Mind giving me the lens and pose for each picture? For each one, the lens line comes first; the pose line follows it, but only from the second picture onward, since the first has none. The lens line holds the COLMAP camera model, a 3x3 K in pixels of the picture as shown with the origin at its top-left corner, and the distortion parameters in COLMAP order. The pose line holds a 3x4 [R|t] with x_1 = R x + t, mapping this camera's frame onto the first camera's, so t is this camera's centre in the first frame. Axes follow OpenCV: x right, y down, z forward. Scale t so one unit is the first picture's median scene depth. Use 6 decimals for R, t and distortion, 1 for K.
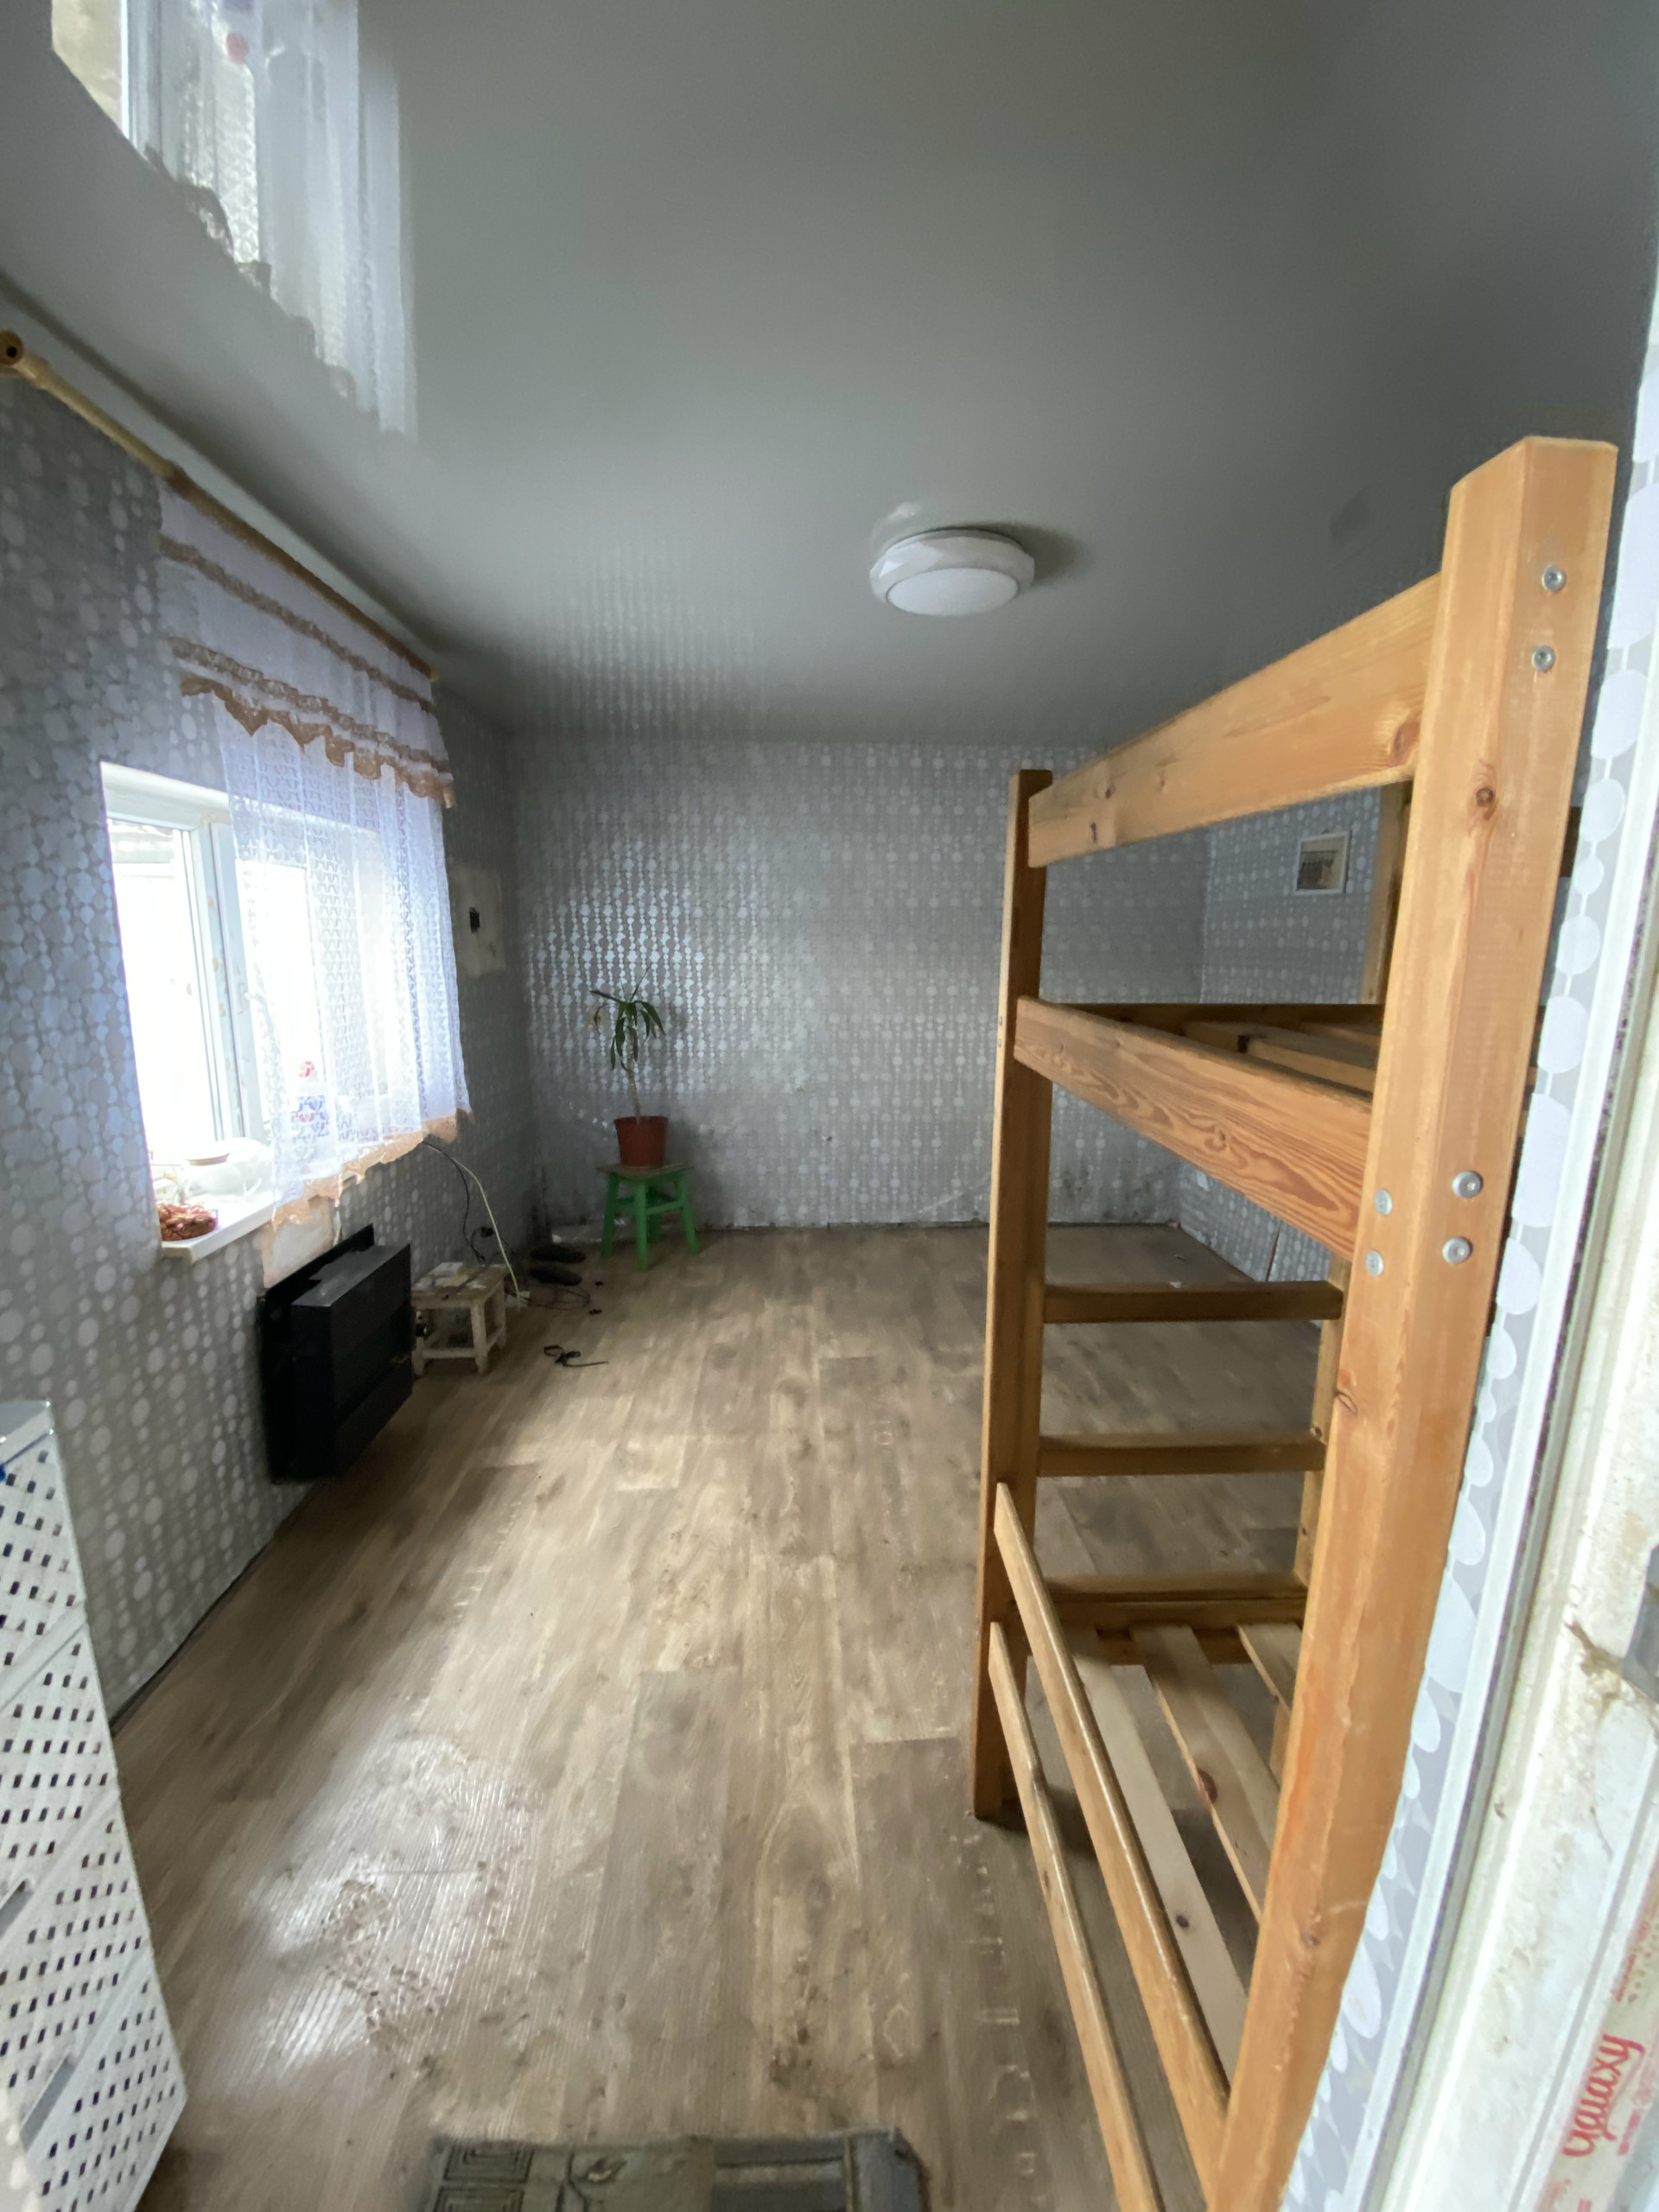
lens RADIAL K [[922.7, 0, 829.5], [0, 922.7, 1106.0], [0, 0, 1]] dist [0.039078, -0.039283]
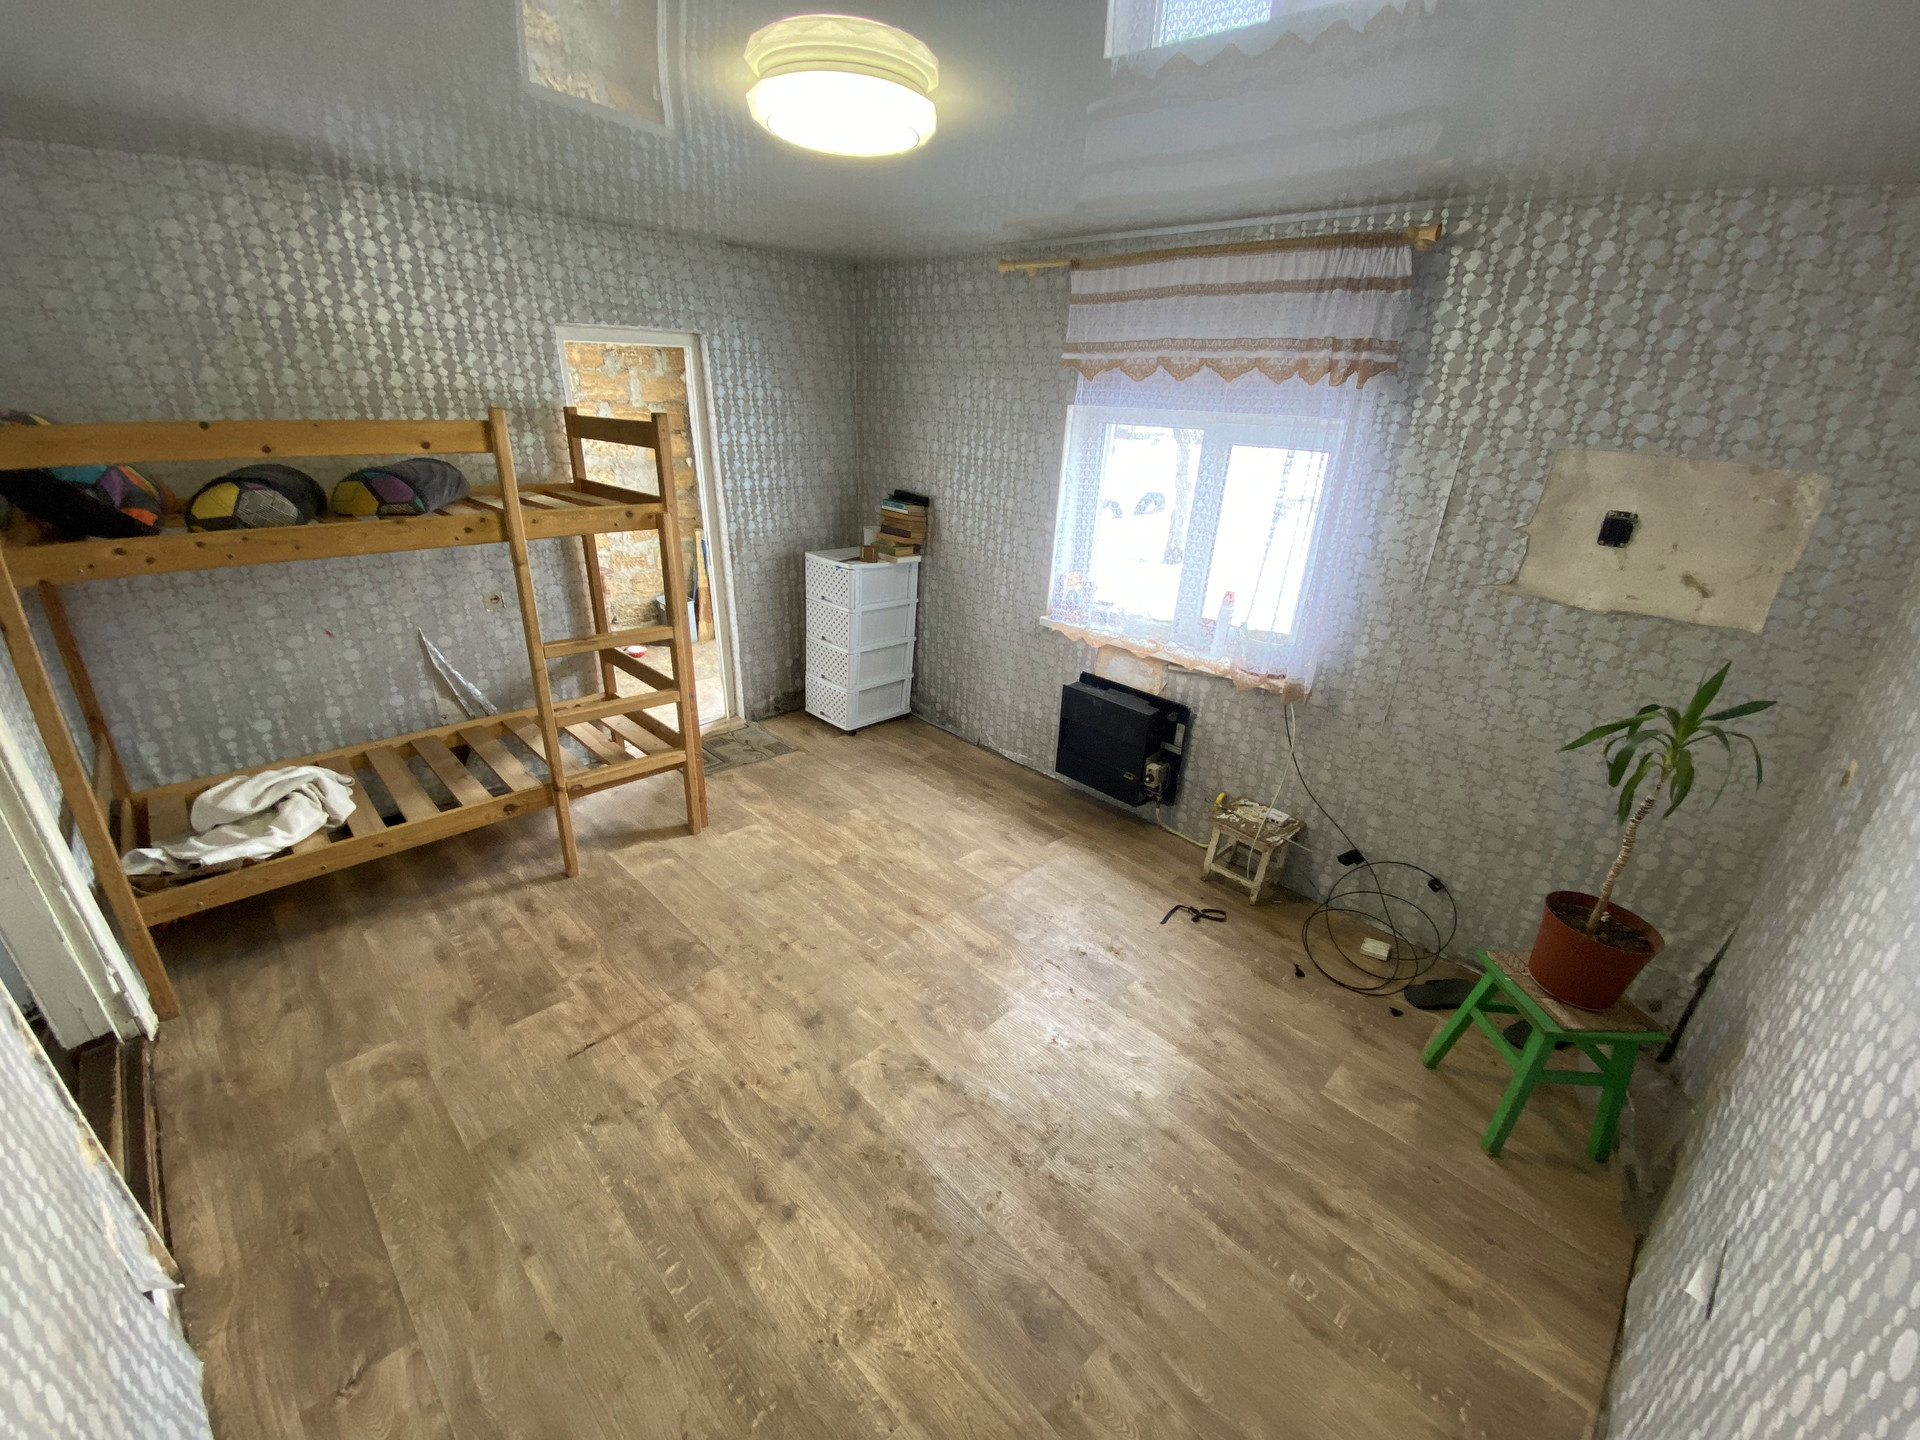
lens RADIAL K [[800.9, 0, 1021.1], [0, 800.9, 740.4], [0, 0, 1]] dist [0.039078, -0.039283]
pose [[-0.711143, 0.240170, -0.660752, 0.501257], [-0.177949, 0.847747, 0.499659, -0.387524], [0.680154, 0.472909, -0.560132, 1.435768]]
